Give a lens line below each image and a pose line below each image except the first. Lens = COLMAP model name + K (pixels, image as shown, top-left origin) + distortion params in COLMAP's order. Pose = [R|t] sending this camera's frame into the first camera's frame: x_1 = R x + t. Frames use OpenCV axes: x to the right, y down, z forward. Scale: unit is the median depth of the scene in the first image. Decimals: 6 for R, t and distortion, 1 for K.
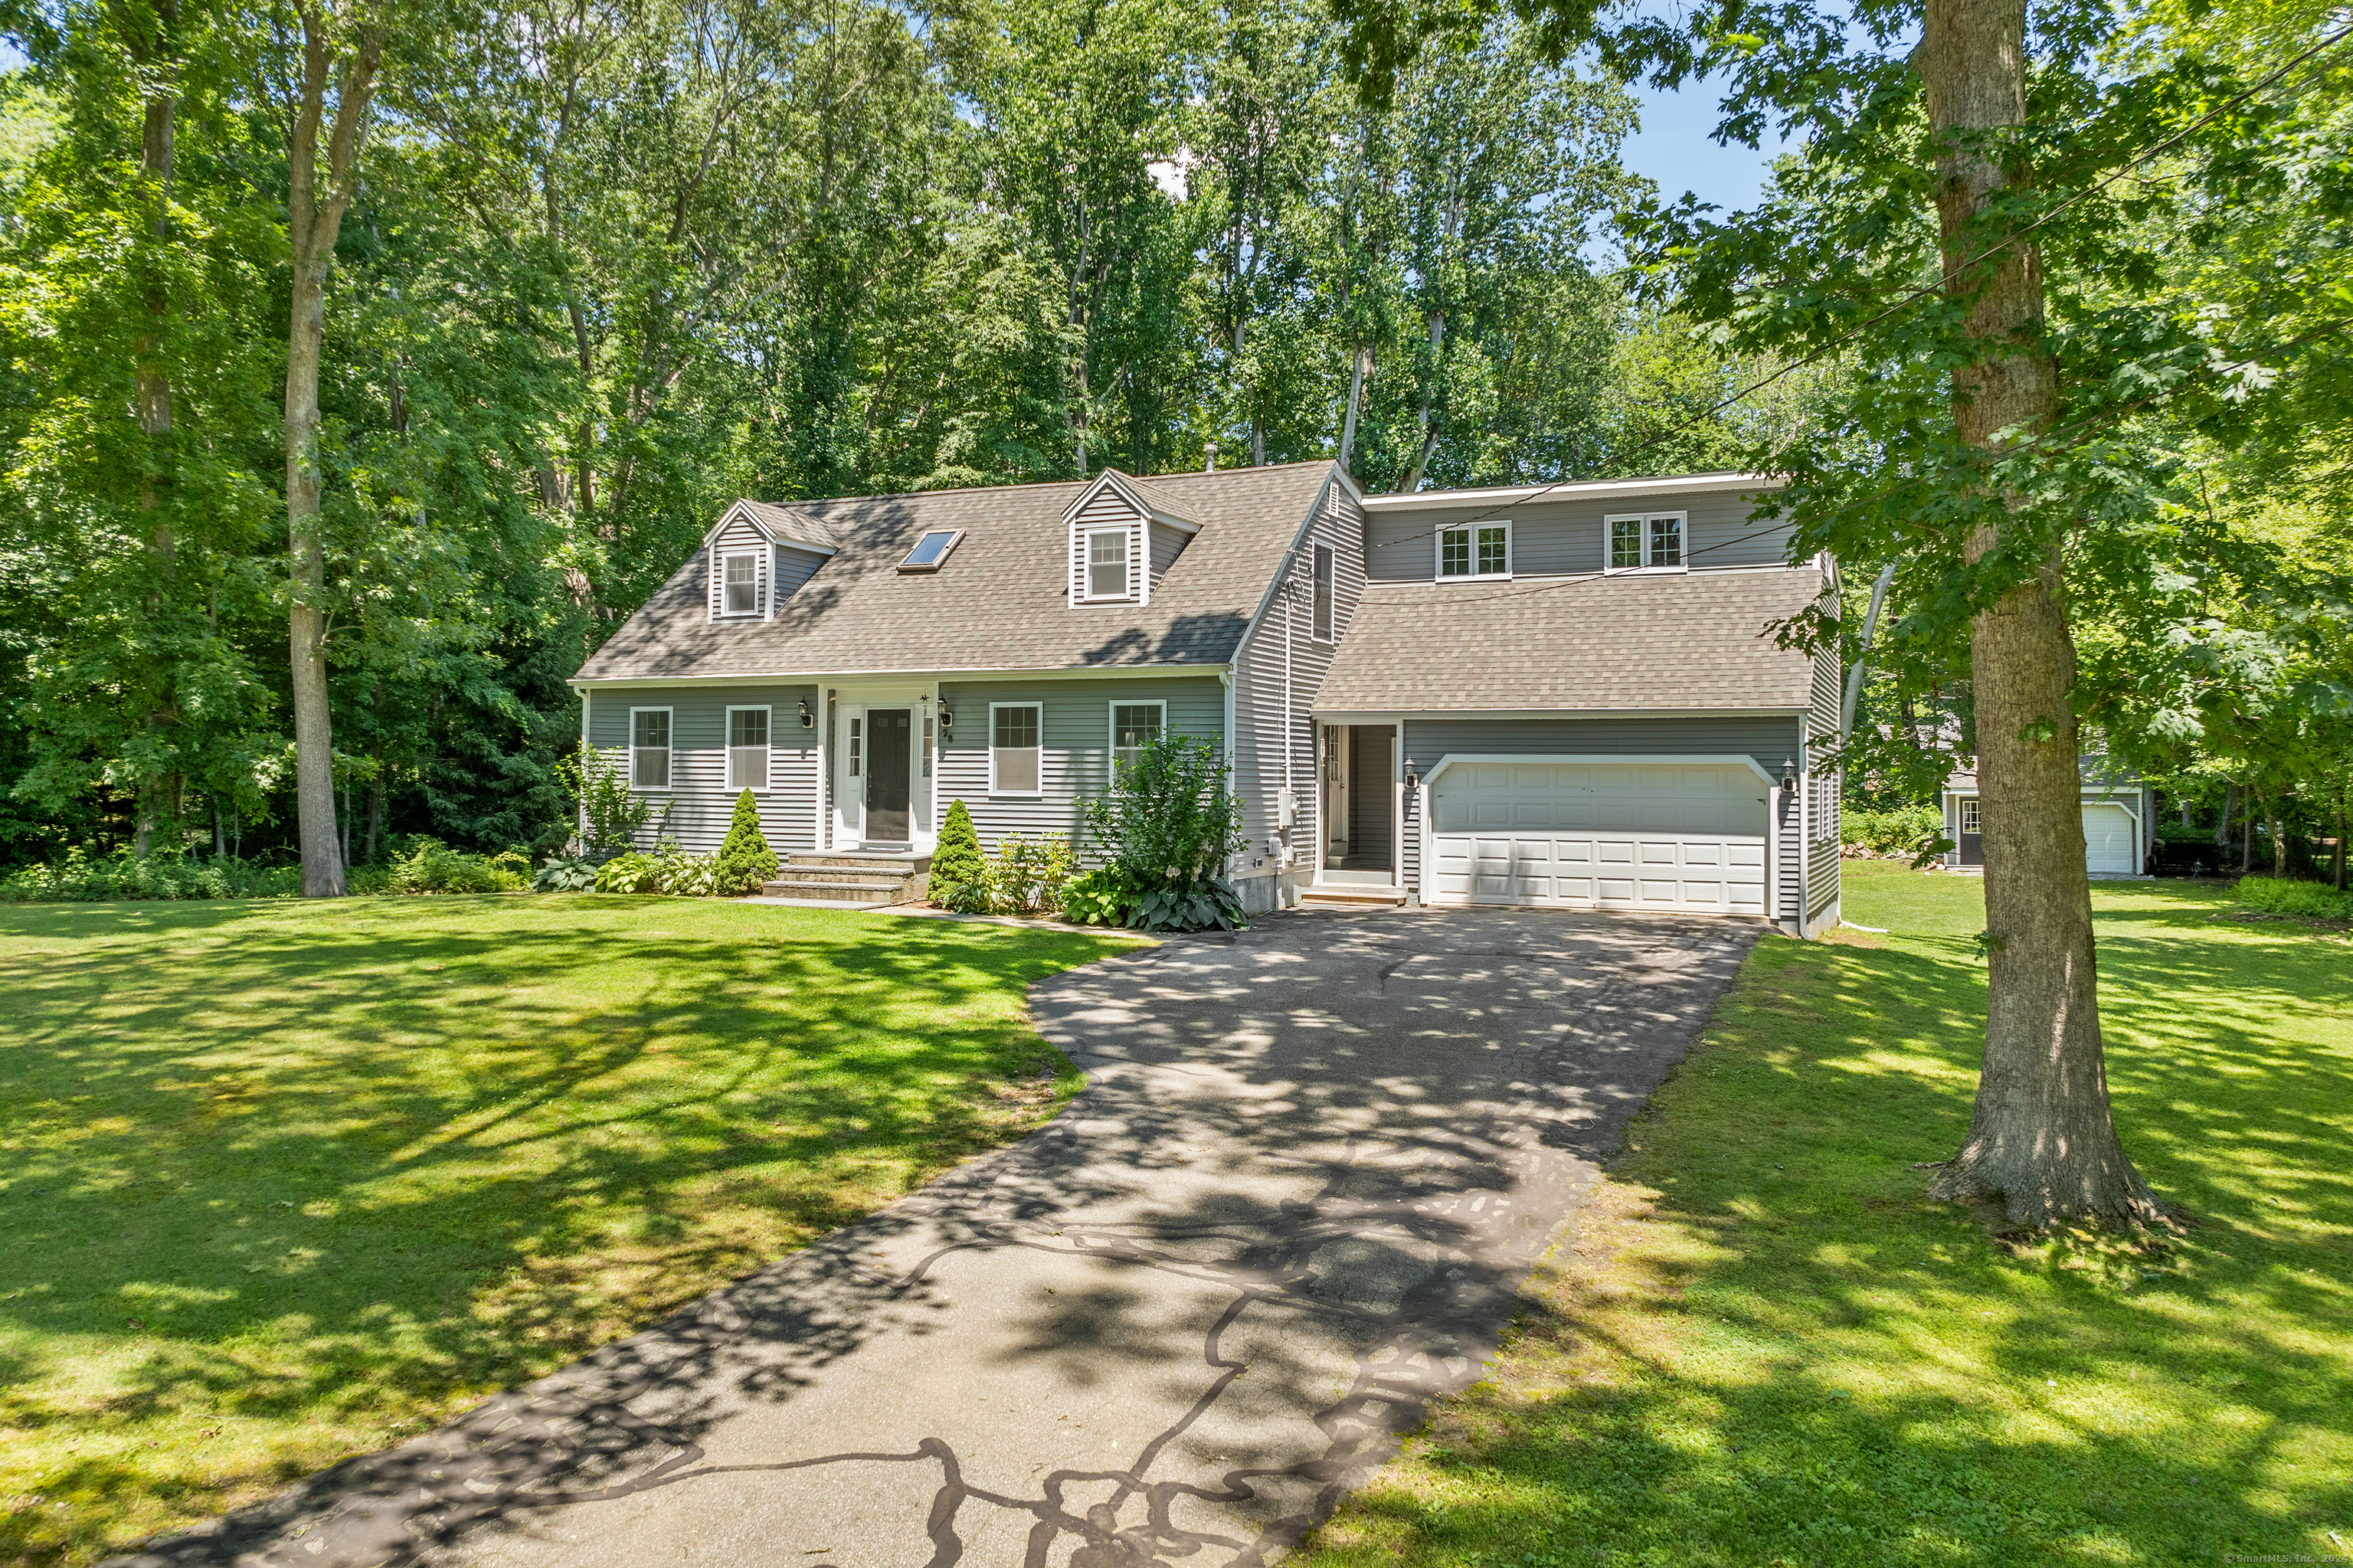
lens RADIAL K [[1600.0, 0, 1175.9], [0, 1600.0, 702.5], [0, 0, 1]] dist [0.000001, 0.000221]
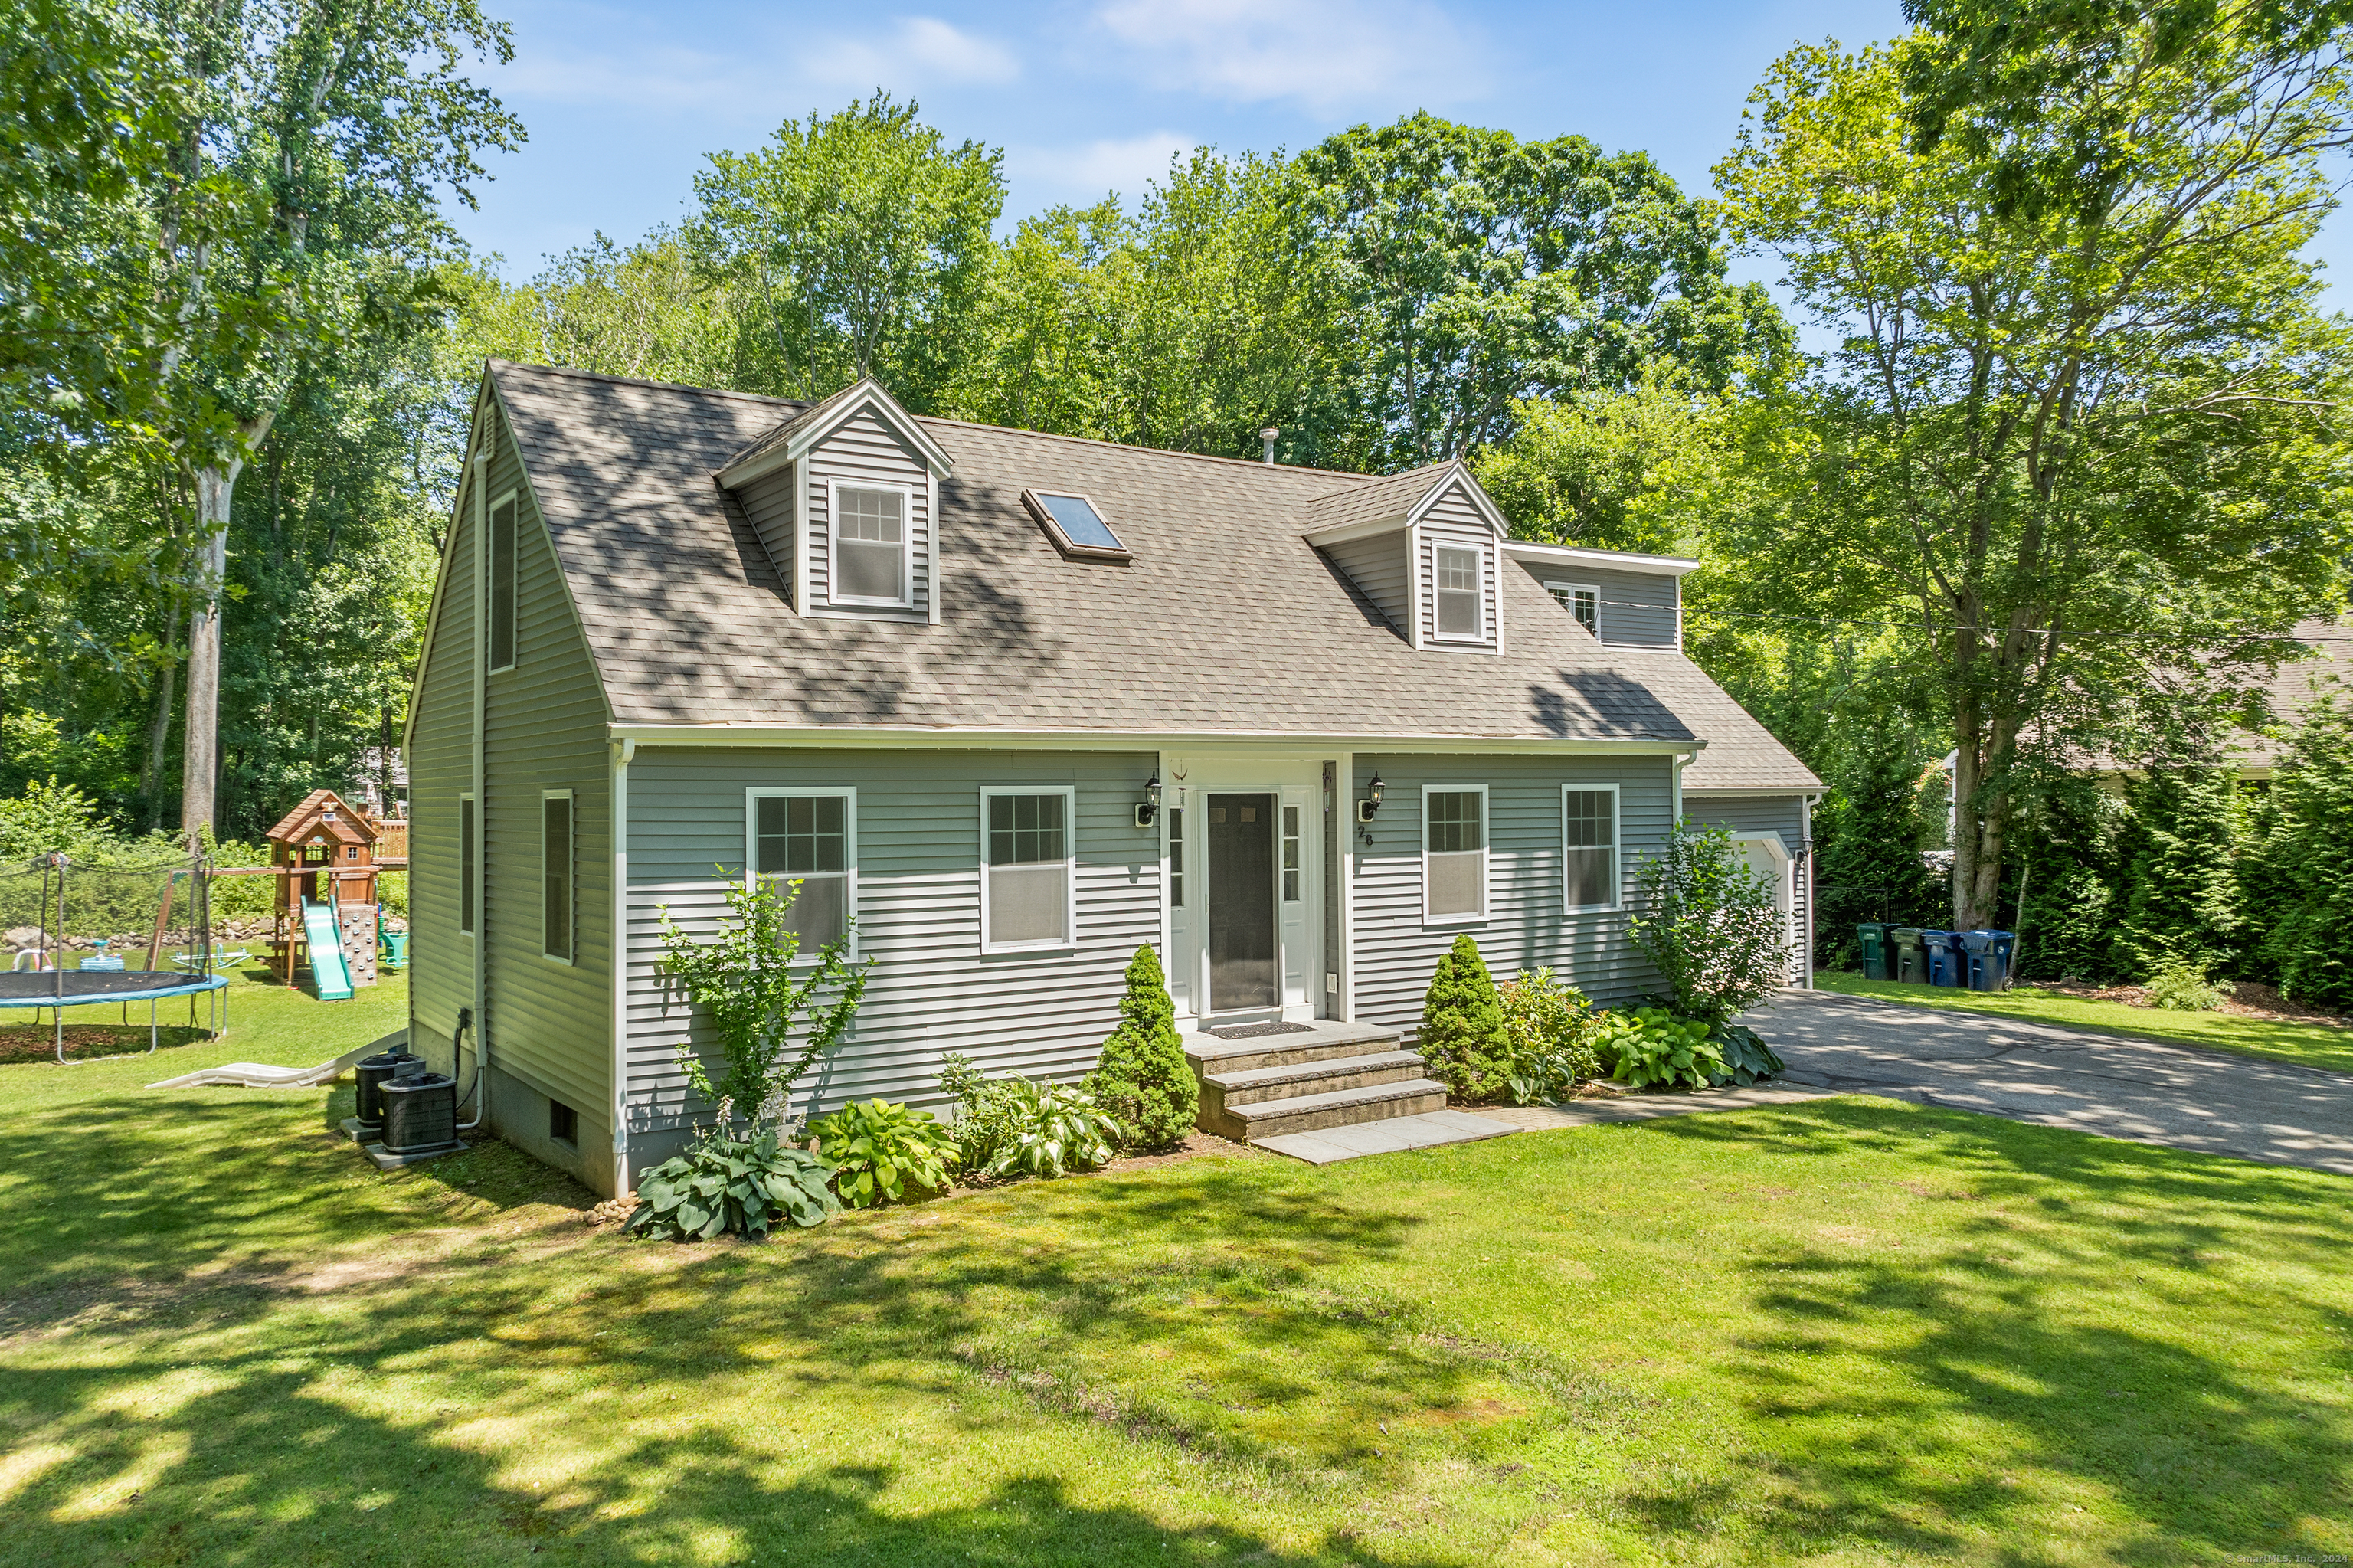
lens RADIAL K [[1657.0, 0, 1186.4], [0, 1657.0, 725.5], [0, 0, 1]] dist [-0.005668, -0.004435]
pose [[0.530429, 0.023524, 0.847403, -0.737206], [-0.026216, 0.999592, -0.011339, -0.014133], [-0.847324, -0.016201, 0.530829, 0.699652]]
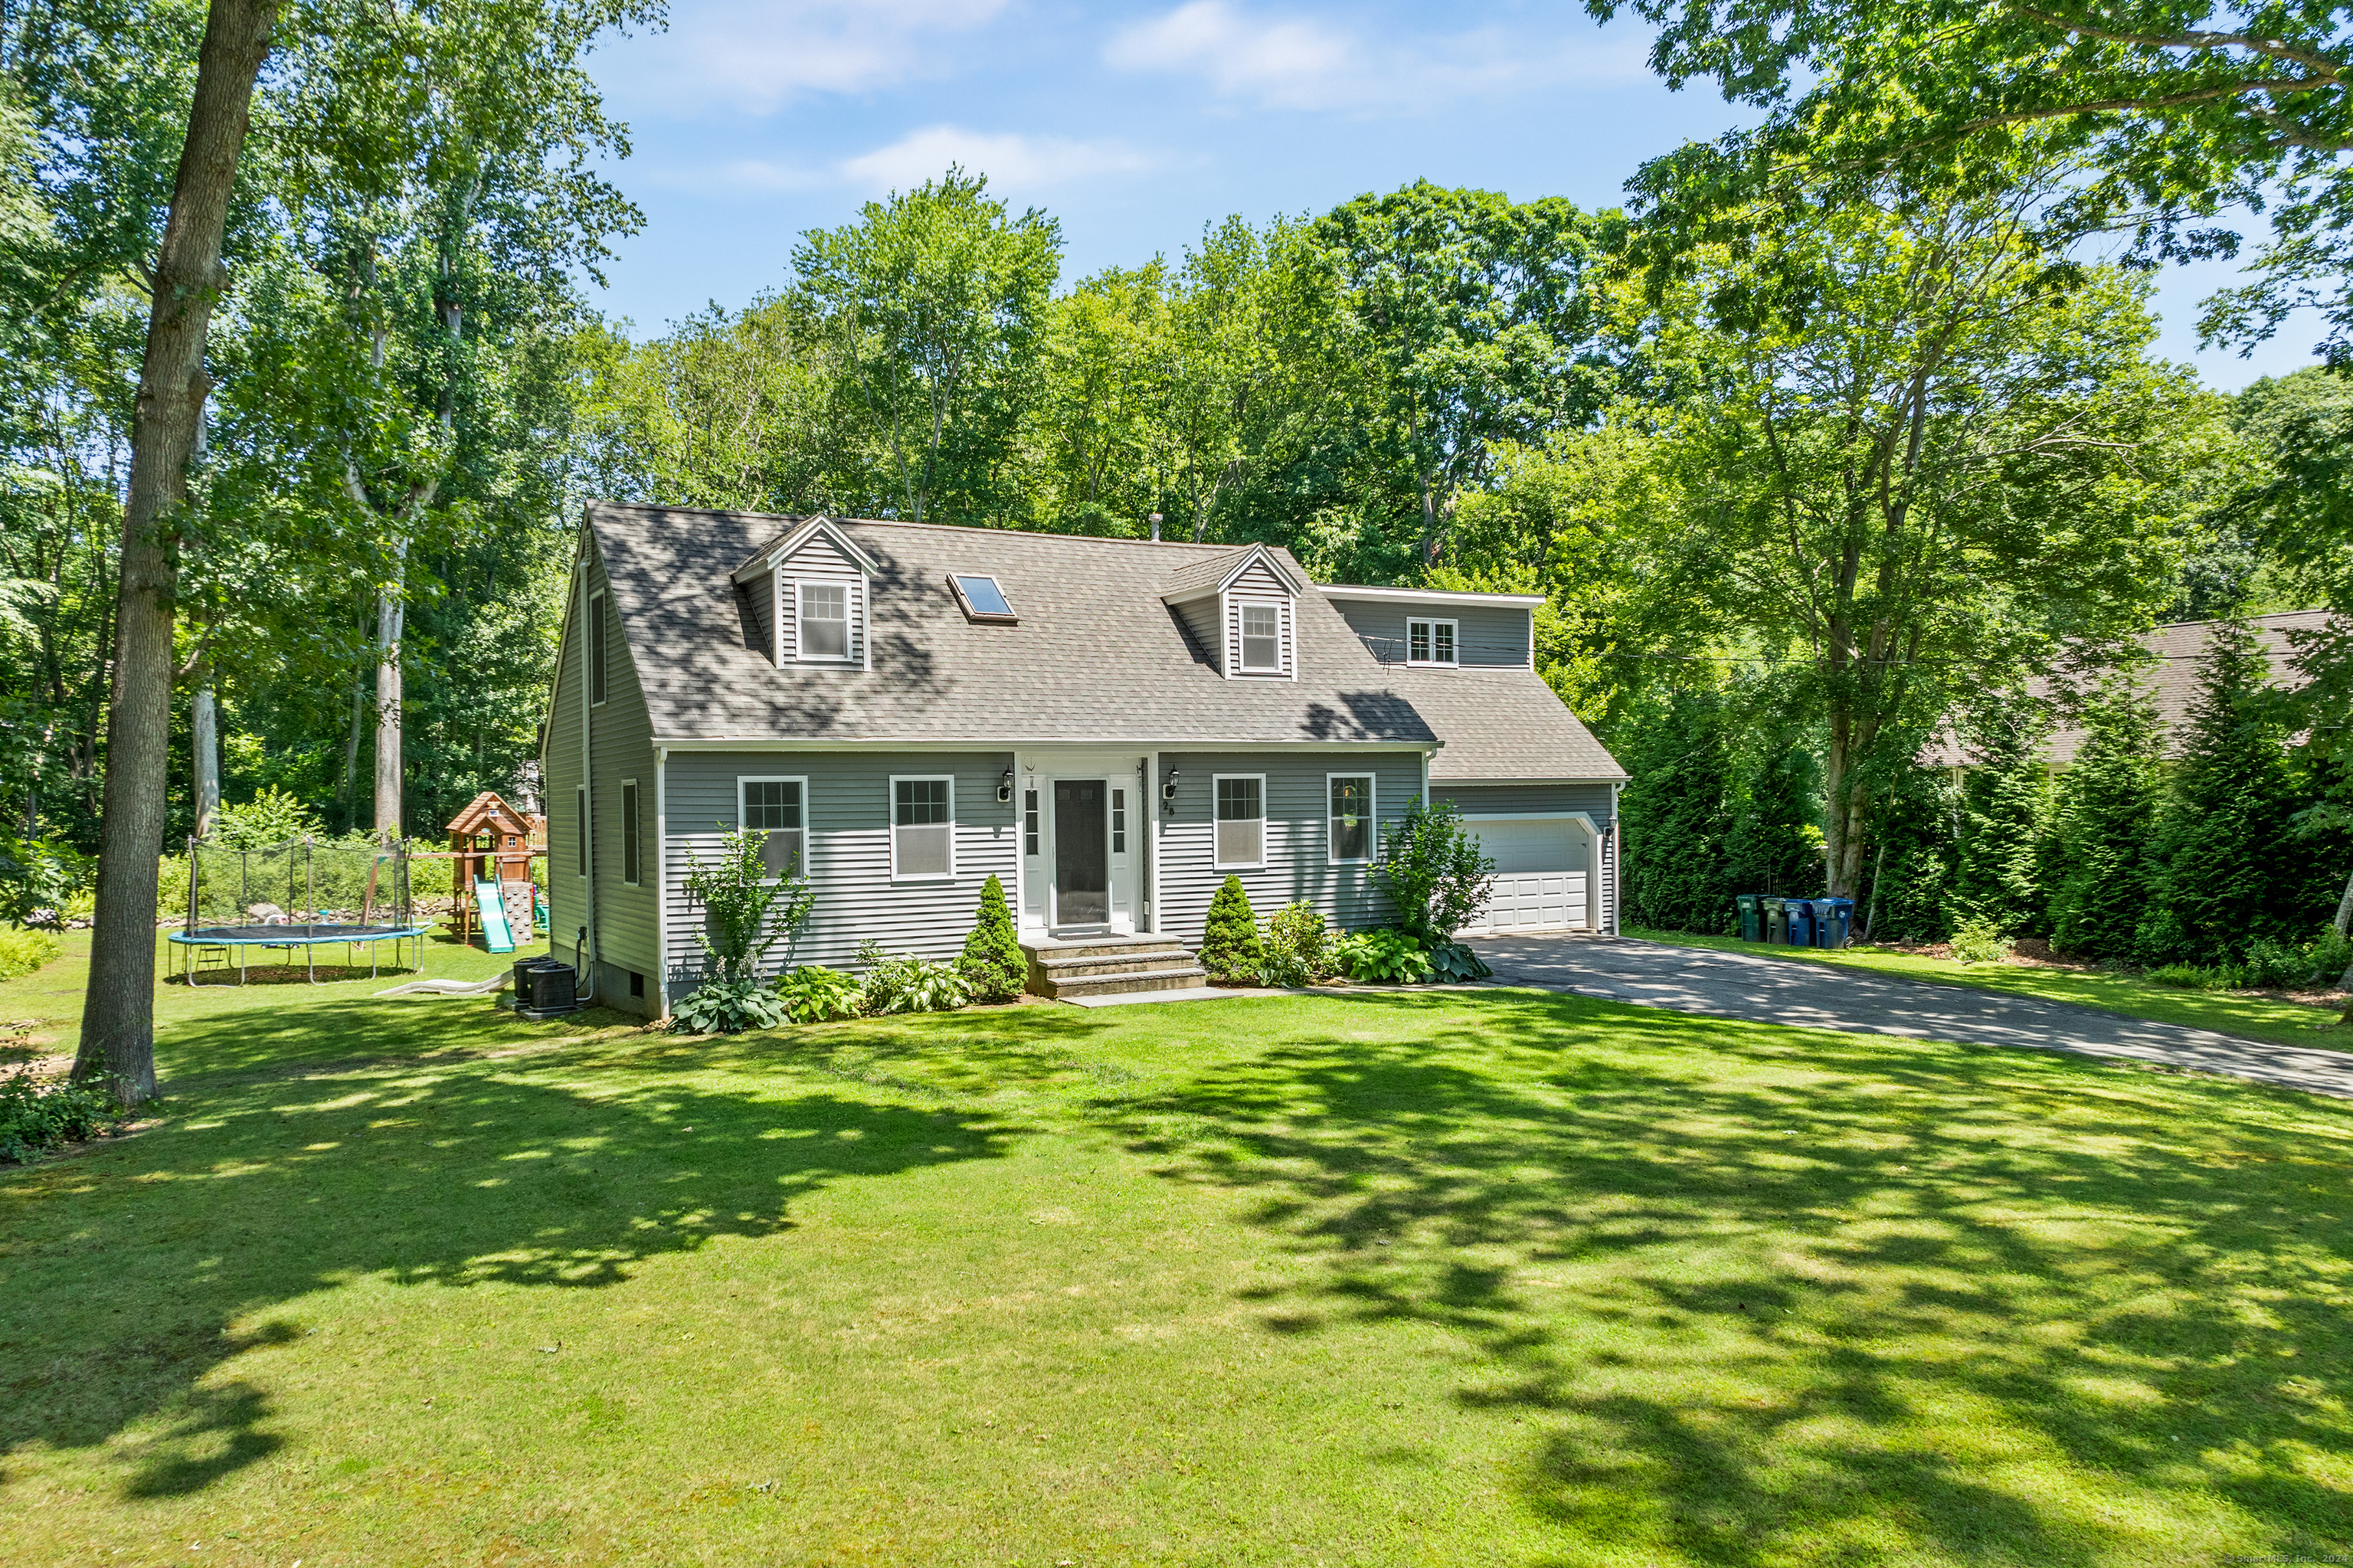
lens RADIAL K [[1669.9, 0, 1176.5], [0, 1669.9, 784.0], [0, 0, 1]] dist [-0.002865, 0.000987]
pose [[0.603736, -0.007438, 0.797150, -0.917653], [-0.015927, 0.999644, 0.021390, -0.014915], [-0.797025, -0.025610, 0.603403, 0.394555]]
